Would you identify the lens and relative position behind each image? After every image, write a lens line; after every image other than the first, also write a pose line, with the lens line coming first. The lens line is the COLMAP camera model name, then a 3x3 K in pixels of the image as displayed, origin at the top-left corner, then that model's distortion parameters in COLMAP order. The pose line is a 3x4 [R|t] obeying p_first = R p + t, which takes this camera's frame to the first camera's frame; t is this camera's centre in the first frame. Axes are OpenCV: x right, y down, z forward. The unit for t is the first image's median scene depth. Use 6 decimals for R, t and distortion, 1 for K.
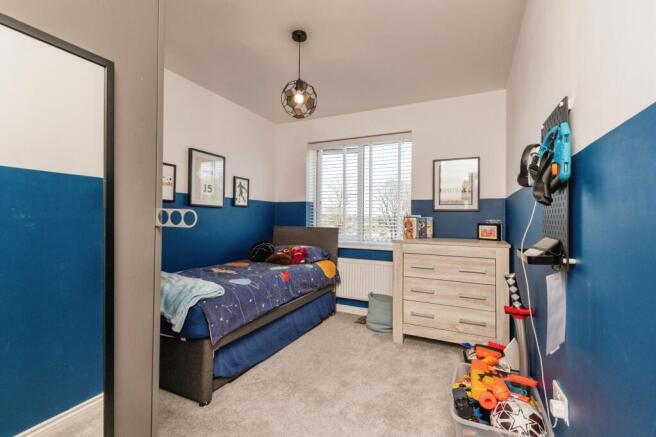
lens RADIAL K [[296.4, 0, 322.8], [0, 296.4, 229.4], [0, 0, 1]] dist [0.022185, -0.003570]
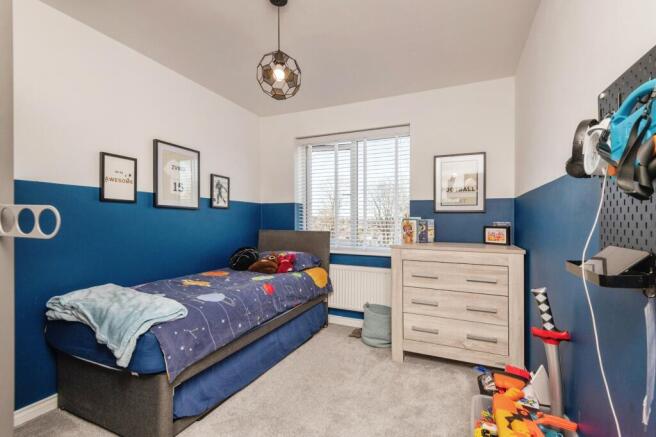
lens RADIAL K [[296.4, 0, 327.5], [0, 296.4, 219.0], [0, 0, 1]] dist [0.022185, -0.003570]
pose [[0.999248, -0.004217, 0.038533, 0.013201], [0.005924, 0.999001, -0.044296, -0.004122], [-0.038307, 0.044491, 0.998275, 0.124253]]
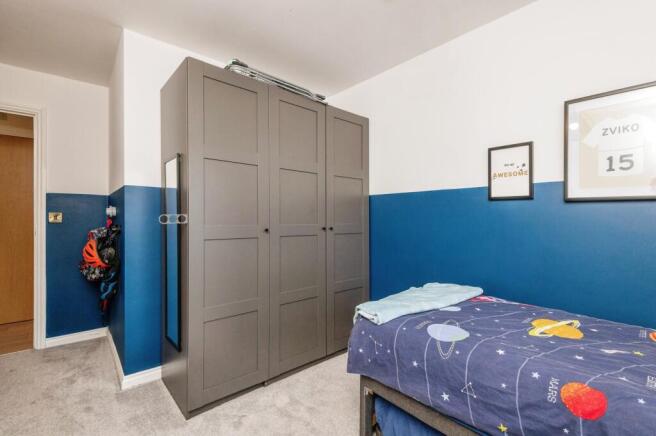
lens RADIAL K [[296.4, 0, 327.2], [0, 296.4, 220.0], [0, 0, 1]] dist [0.022185, -0.003570]
pose [[-0.392226, -0.007337, -0.919840, 0.260192], [-0.046189, 0.998864, 0.011728, -0.028440], [0.918709, 0.047087, -0.392119, 0.774498]]
